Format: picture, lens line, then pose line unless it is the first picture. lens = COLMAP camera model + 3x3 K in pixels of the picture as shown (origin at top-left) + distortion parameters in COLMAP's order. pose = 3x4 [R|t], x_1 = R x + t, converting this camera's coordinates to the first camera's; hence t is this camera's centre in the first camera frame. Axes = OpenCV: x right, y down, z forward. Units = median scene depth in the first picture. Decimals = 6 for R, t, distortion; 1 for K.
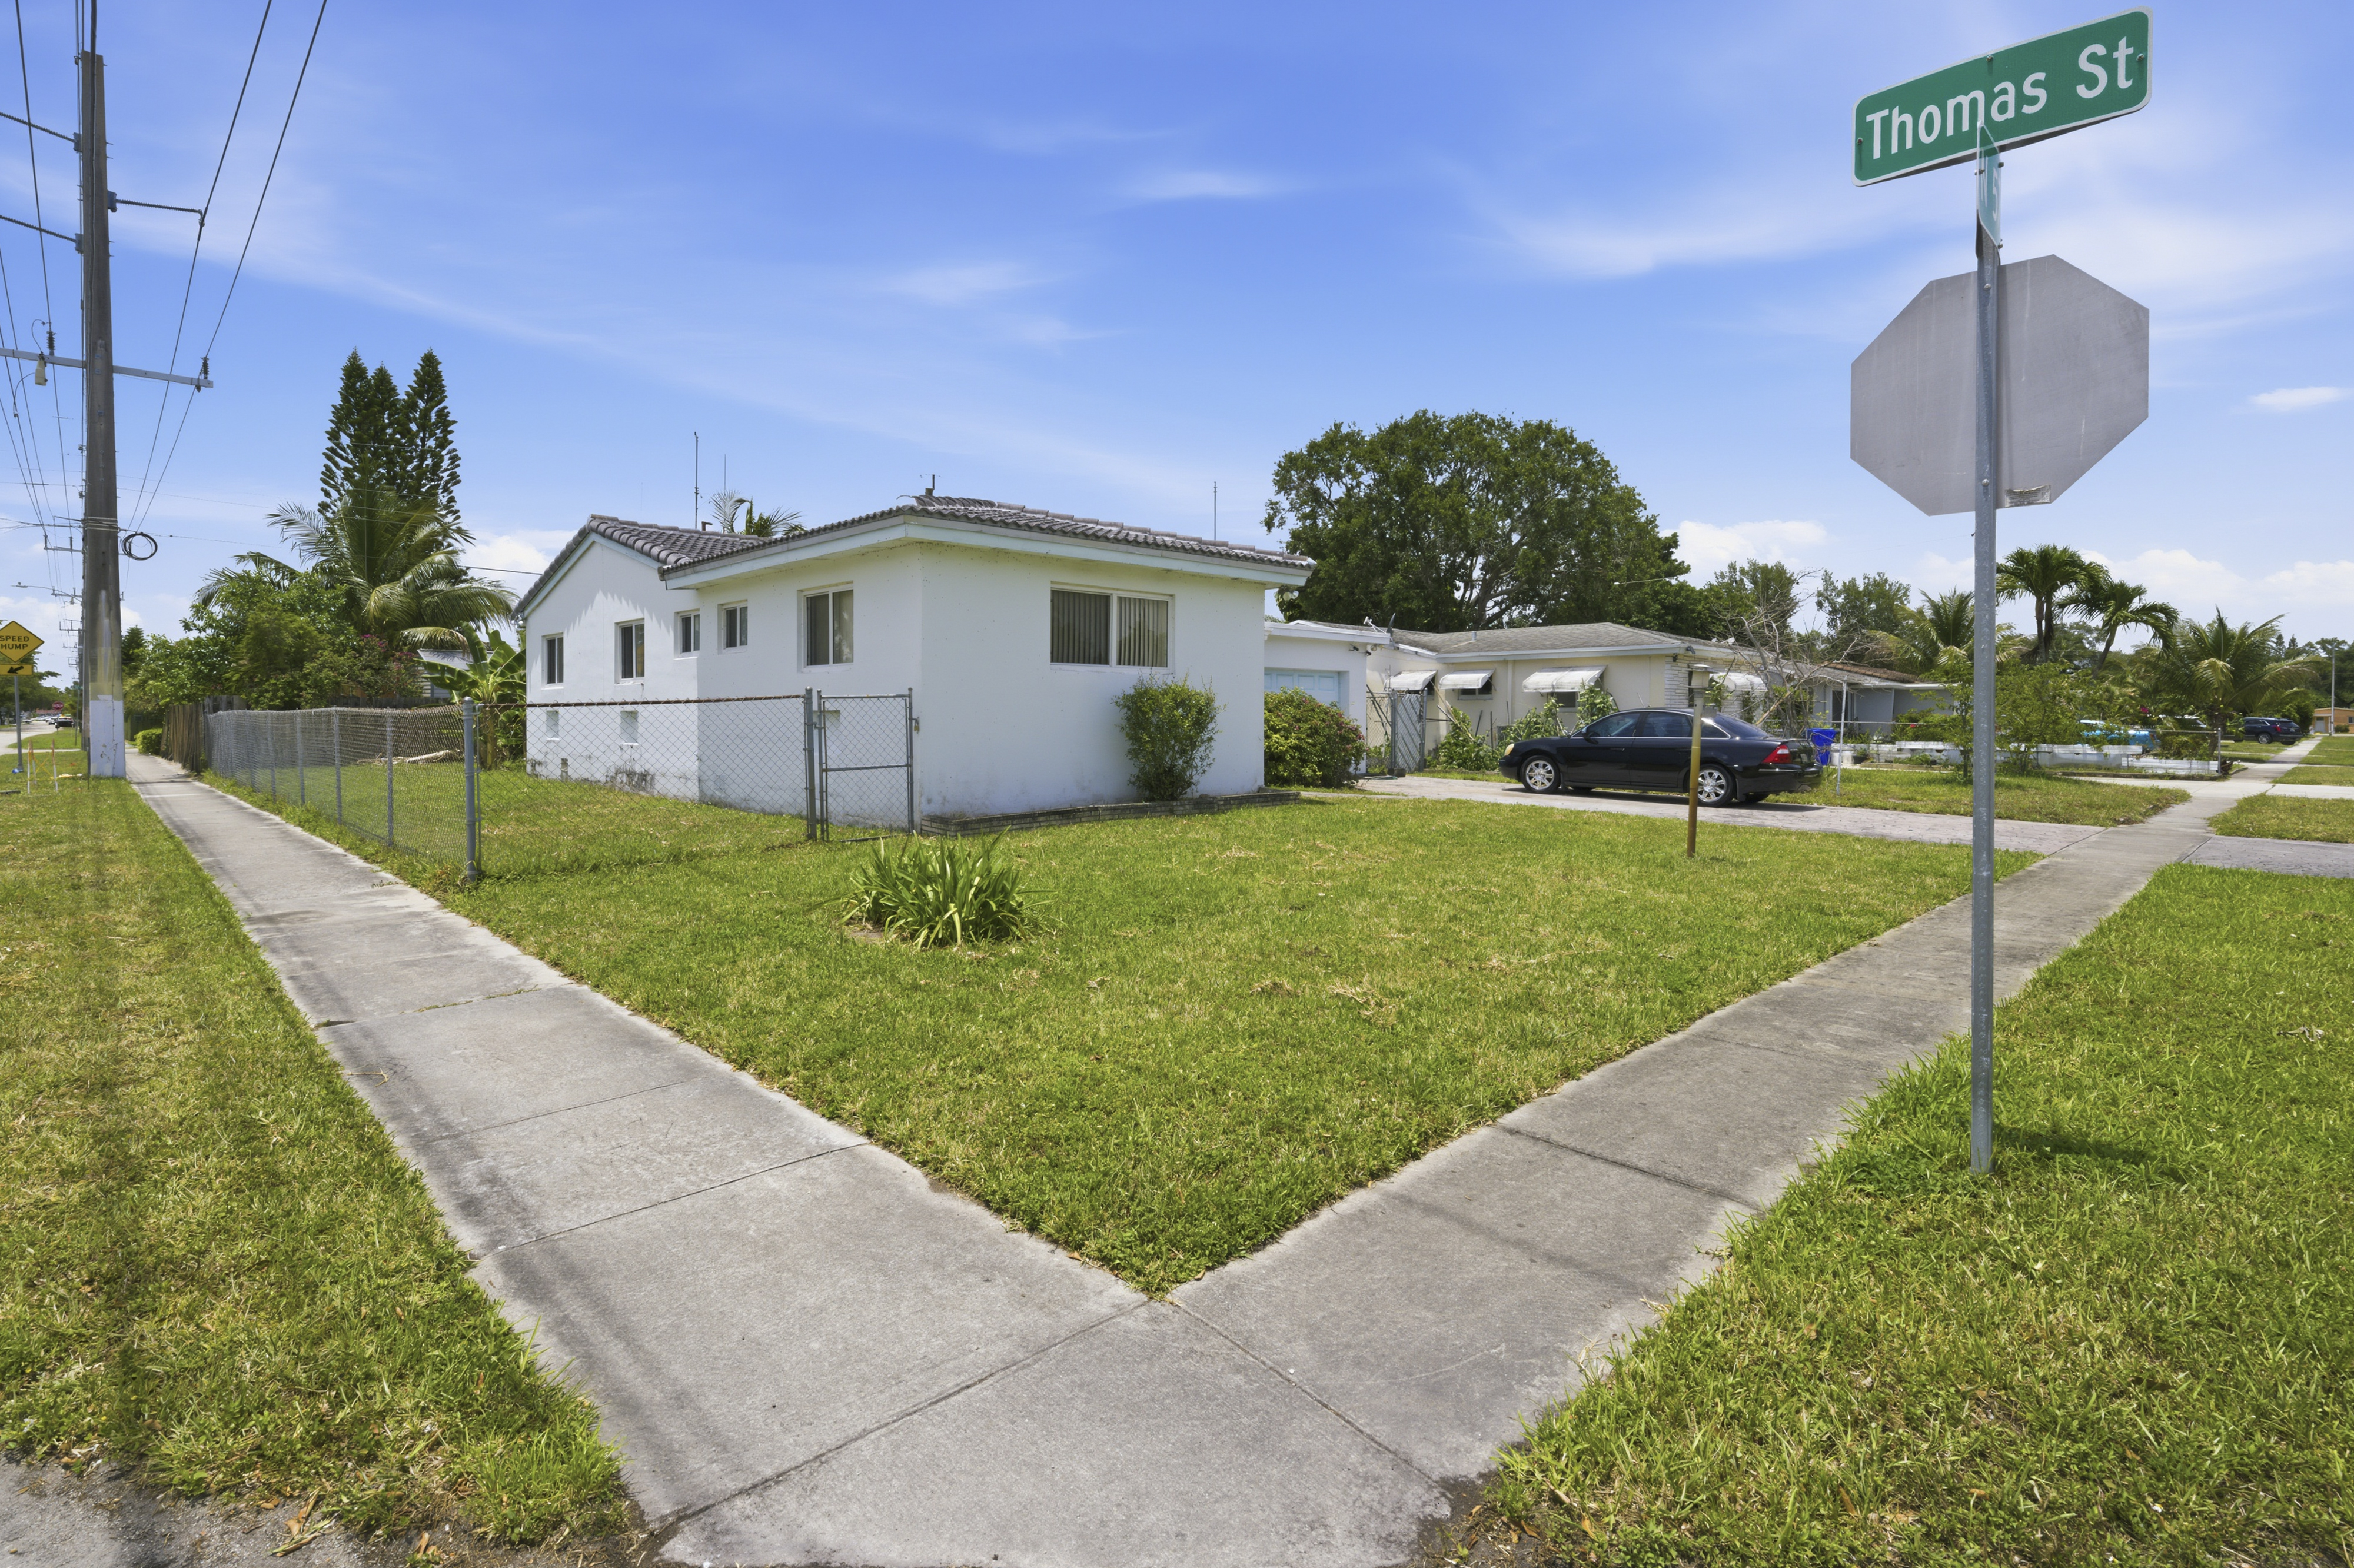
lens RADIAL K [[1149.1, 0, 1180.0], [0, 1149.1, 747.0], [0, 0, 1]] dist [0.003457, 0.001323]
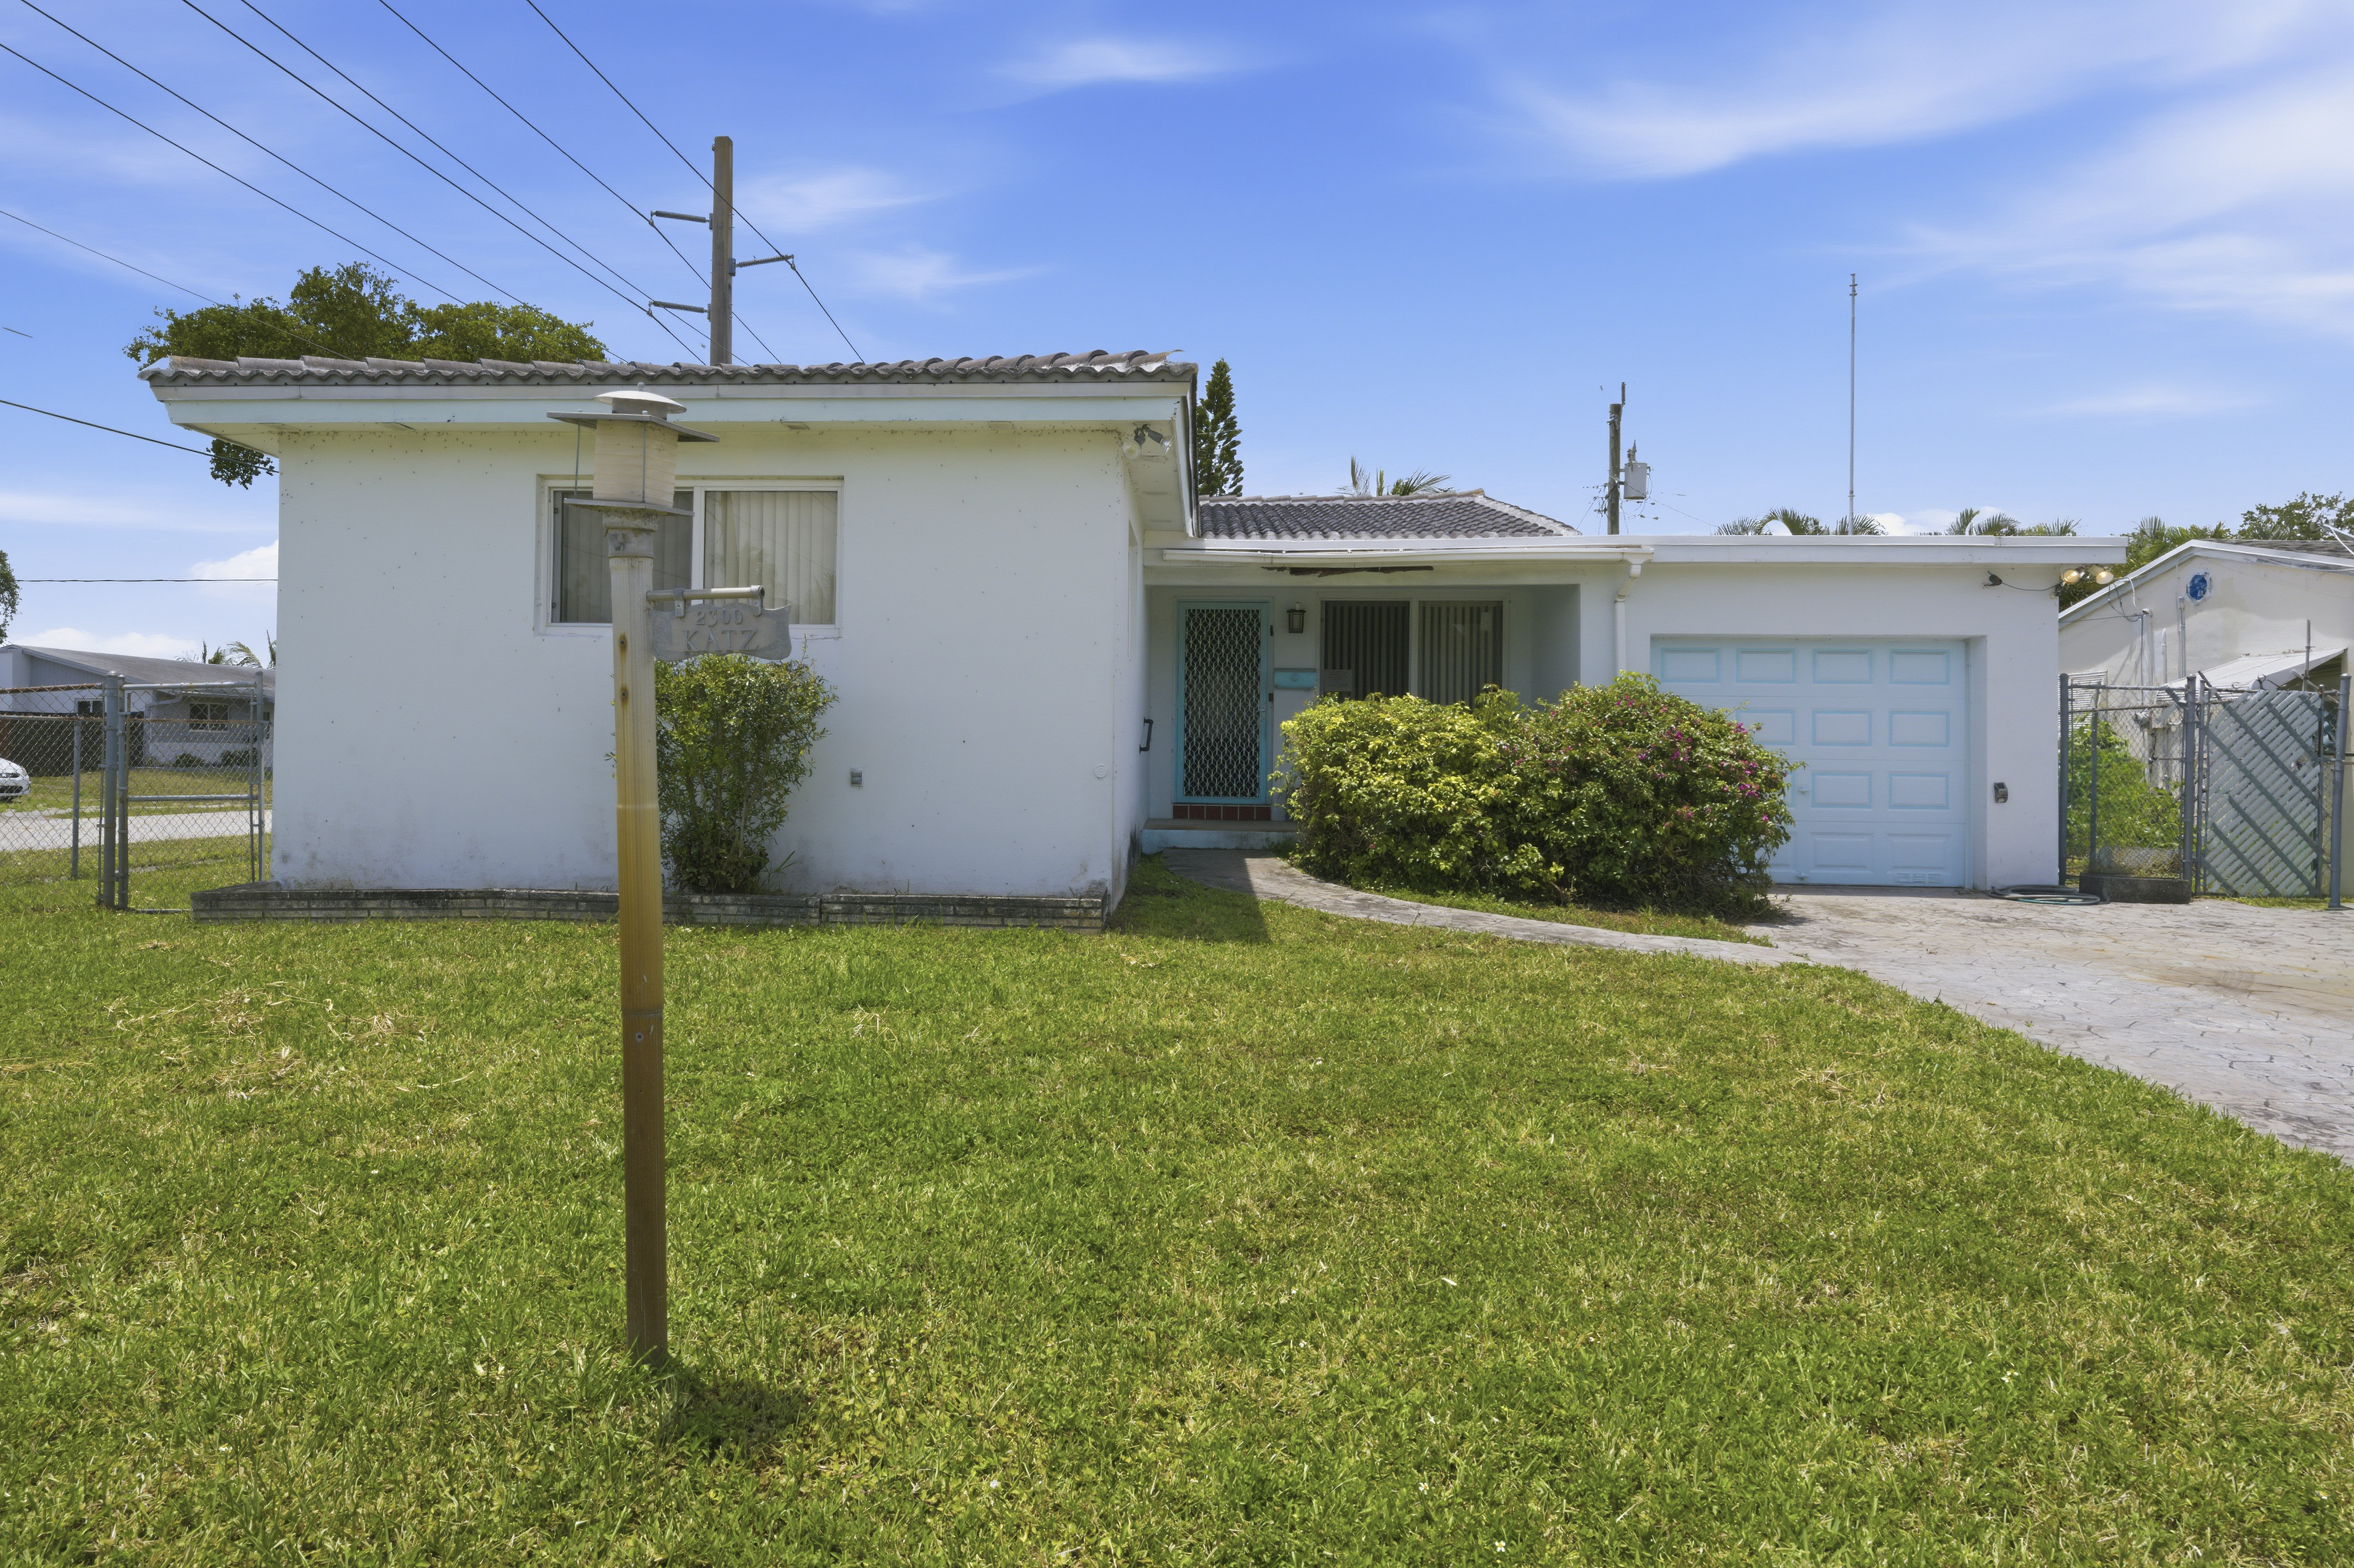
lens RADIAL K [[1430.9, 0, 1177.0], [0, 1430.9, 784.0], [0, 0, 1]] dist [0.000258, 0.000026]
pose [[0.671235, 0.017091, -0.741047, 0.344370], [-0.030992, 0.999507, -0.005020, -0.001688], [0.740596, 0.026336, 0.671434, 0.440009]]
